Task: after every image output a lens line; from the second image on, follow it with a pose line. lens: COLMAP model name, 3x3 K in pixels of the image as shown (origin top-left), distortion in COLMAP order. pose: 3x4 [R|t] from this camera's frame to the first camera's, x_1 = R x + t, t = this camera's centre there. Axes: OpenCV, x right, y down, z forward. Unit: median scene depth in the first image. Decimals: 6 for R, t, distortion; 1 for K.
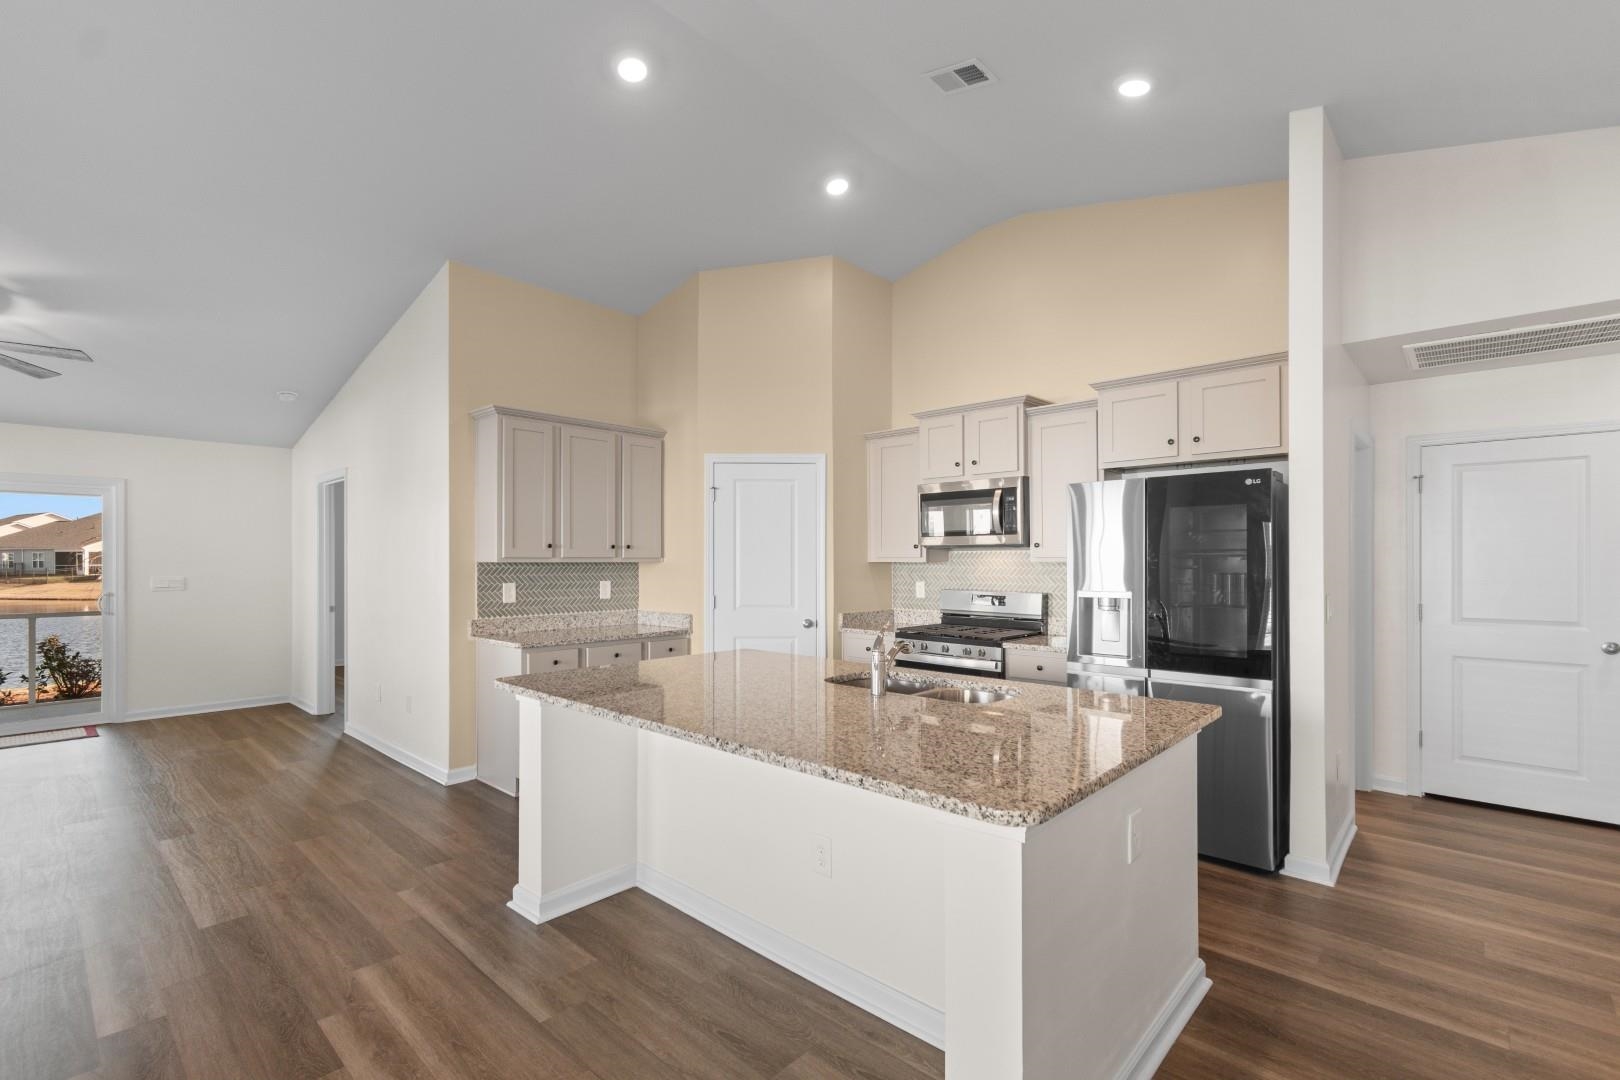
lens RADIAL K [[723.8, 0, 809.5], [0, 723.8, 561.3], [0, 0, 1]] dist [0.003840, 0.000310]
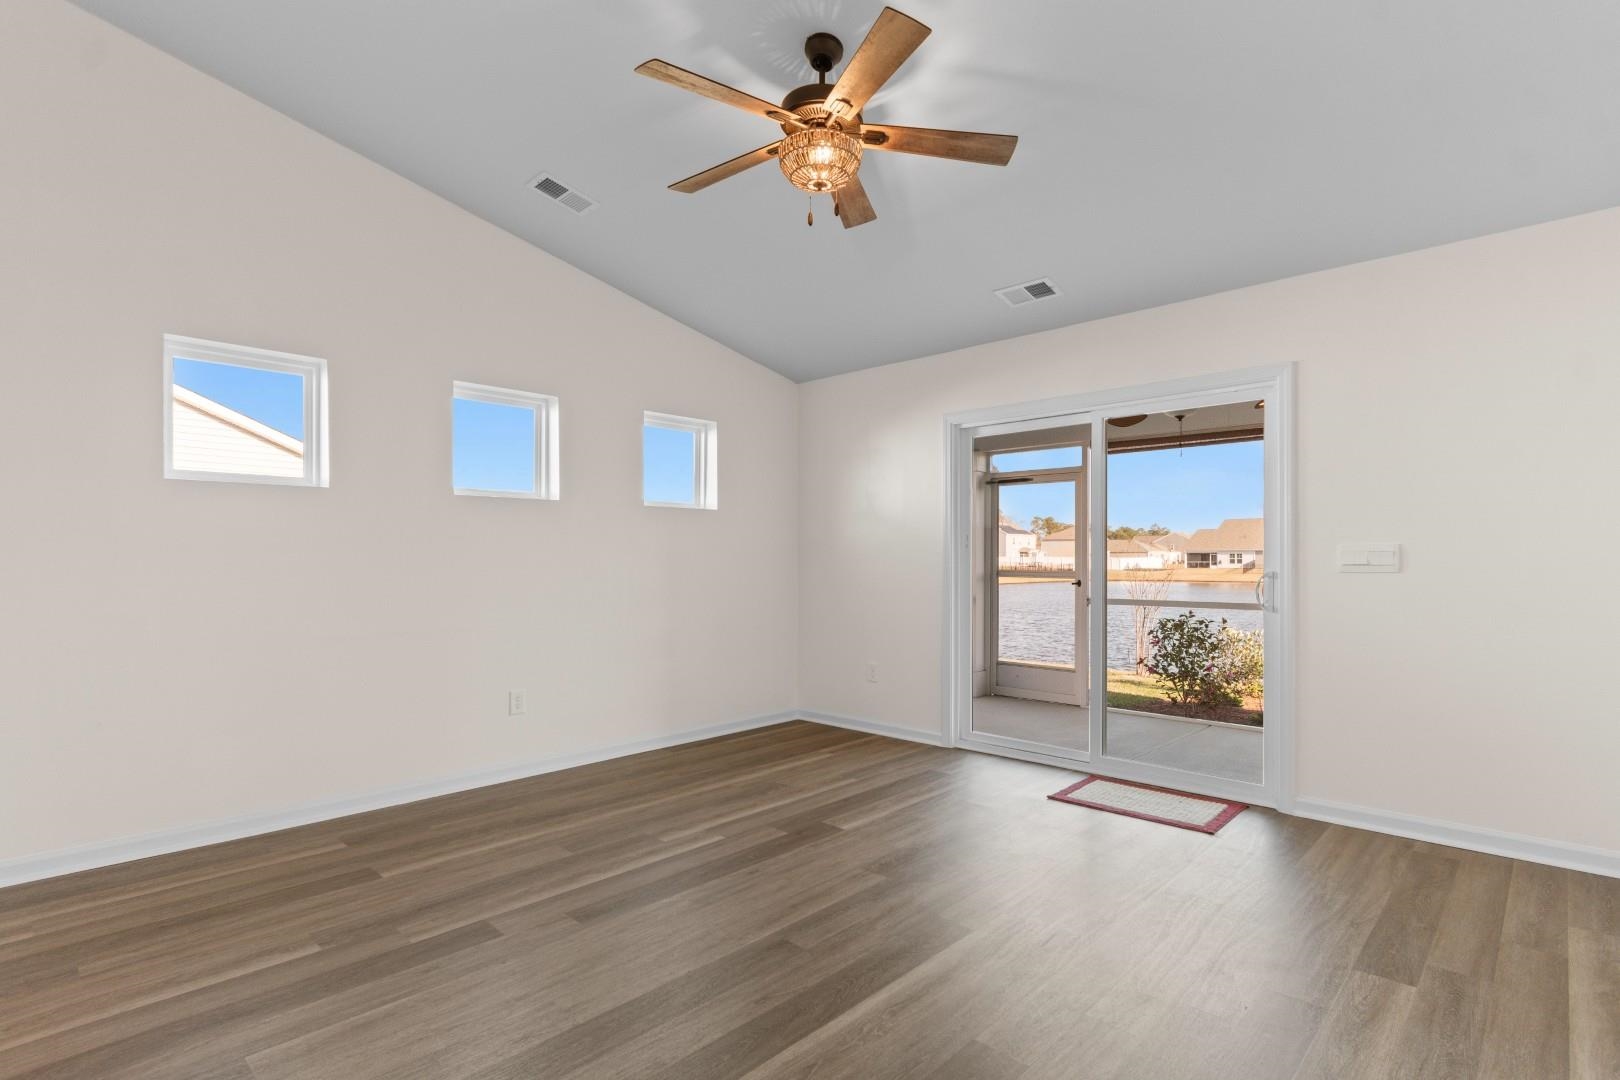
lens RADIAL K [[788.5, 0, 812.0], [0, 788.5, 551.2], [0, 0, 1]] dist [0.004025, -0.000048]
pose [[-0.017082, -0.010355, -0.999800, -0.479802], [-0.000347, 0.999946, -0.010351, 0.045693], [0.999854, 0.000170, -0.017085, 0.892811]]
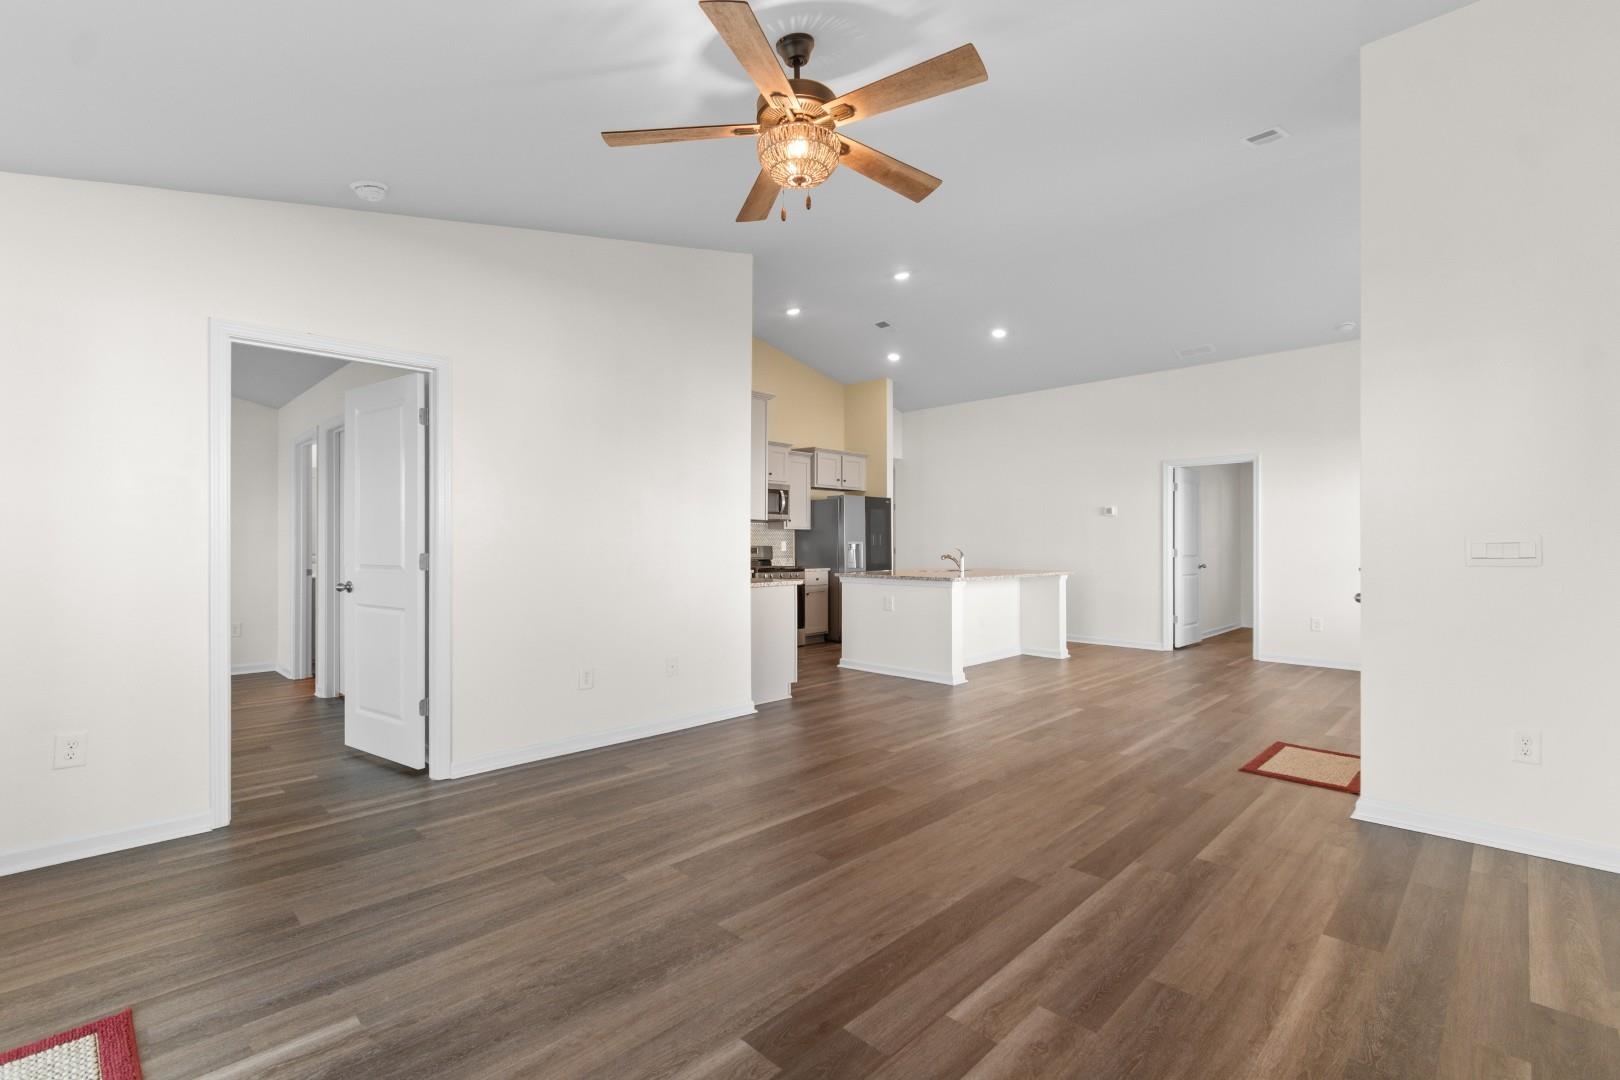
lens RADIAL K [[723.7, 0, 810.1], [0, 723.7, 543.5], [0, 0, 1]] dist [0.000719, -0.000242]
pose [[0.032165, 0.001058, 0.999482, -1.620889], [0.000148, 0.999999, -0.001063, 0.041755], [-0.999483, 0.000182, 0.032165, 0.862854]]
